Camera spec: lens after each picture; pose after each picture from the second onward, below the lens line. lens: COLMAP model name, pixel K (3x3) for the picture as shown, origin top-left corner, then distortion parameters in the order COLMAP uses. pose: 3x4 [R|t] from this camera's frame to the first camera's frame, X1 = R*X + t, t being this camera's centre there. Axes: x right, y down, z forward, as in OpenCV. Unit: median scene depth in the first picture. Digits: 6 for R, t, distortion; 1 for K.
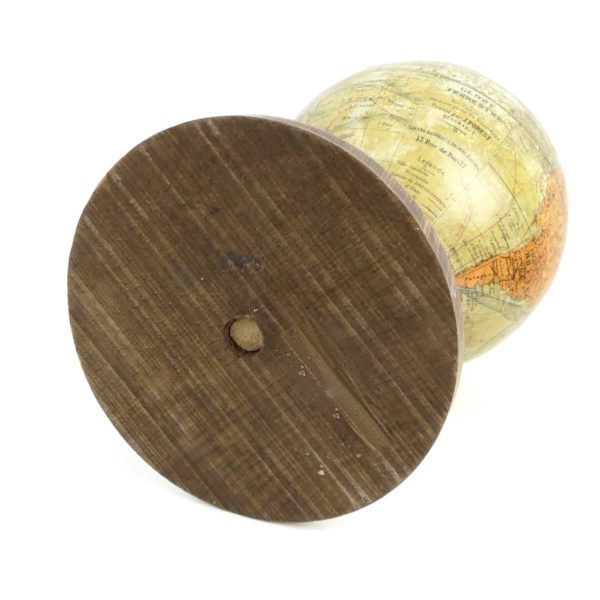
lens RADIAL K [[722.2, 0, 301.7], [0, 722.2, 353.4], [0, 0, 1]] dist [0.012236, -0.014483]
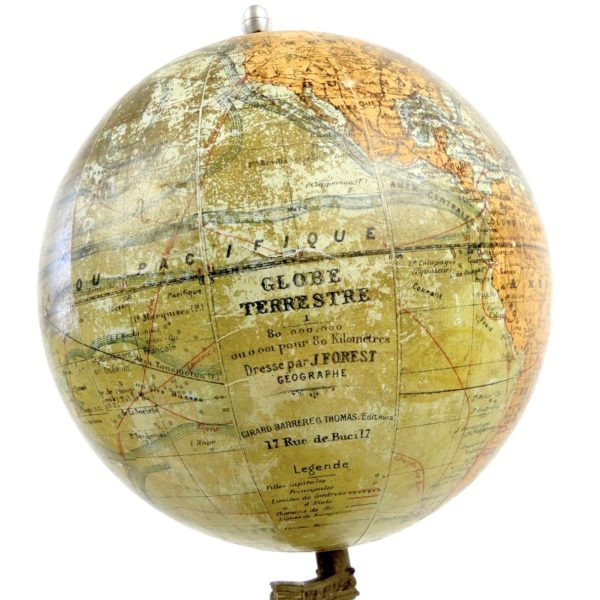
lens RADIAL K [[722.2, 0, 301.7], [0, 722.2, 353.4], [0, 0, 1]] dist [0.012236, -0.014483]
pose [[0.791263, -0.545040, -0.277192, 0.362153], [0.587552, 0.552136, 0.591548, -0.631957], [-0.169370, -0.630934, 0.757123, 0.620213]]
